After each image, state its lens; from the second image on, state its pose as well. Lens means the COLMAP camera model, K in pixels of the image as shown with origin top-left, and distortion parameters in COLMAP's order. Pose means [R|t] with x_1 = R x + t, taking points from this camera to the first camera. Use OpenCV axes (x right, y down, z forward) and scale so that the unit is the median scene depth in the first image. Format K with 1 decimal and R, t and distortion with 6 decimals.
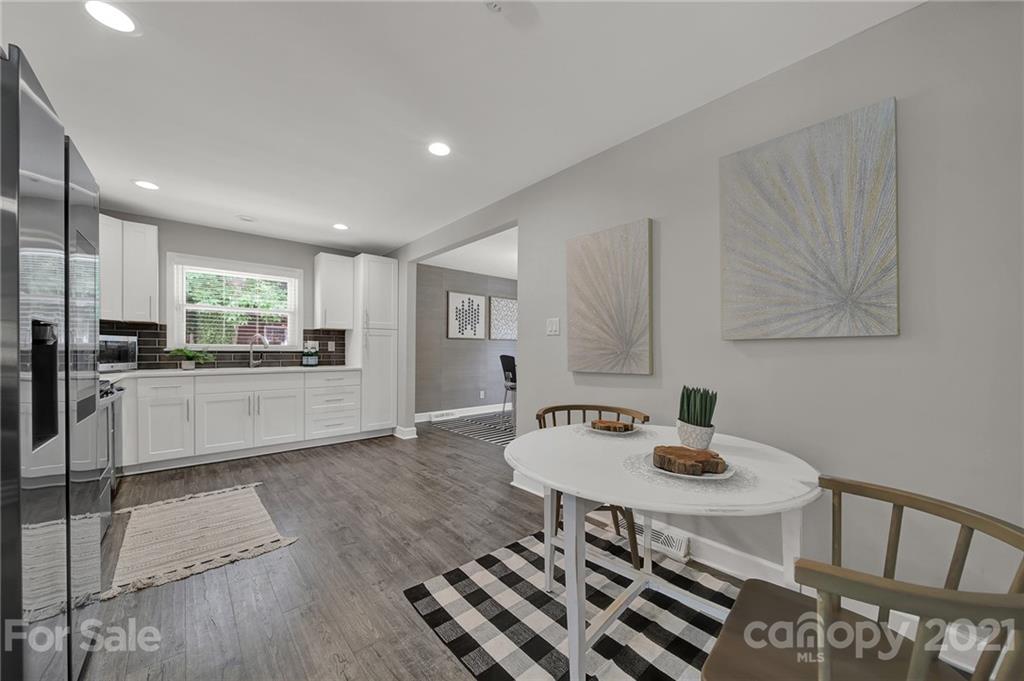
lens RADIAL K [[370.9, 0, 512.9], [0, 370.9, 355.2], [0, 0, 1]] dist [-0.000339, -0.000012]
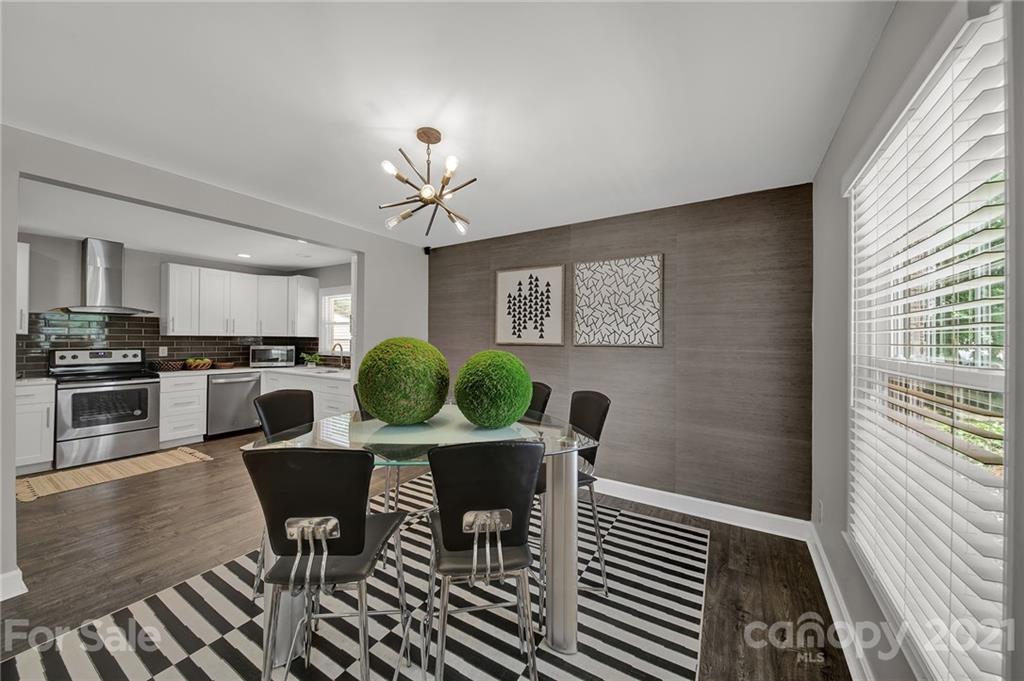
lens RADIAL K [[365.6, 0, 511.1], [0, 365.6, 337.6], [0, 0, 1]] dist [-0.000382, -0.000128]
pose [[0.272128, -0.006957, -0.962236, 0.611638], [-0.021388, 0.999683, -0.013276, -0.067280], [0.962023, 0.024193, 0.271893, 1.163816]]
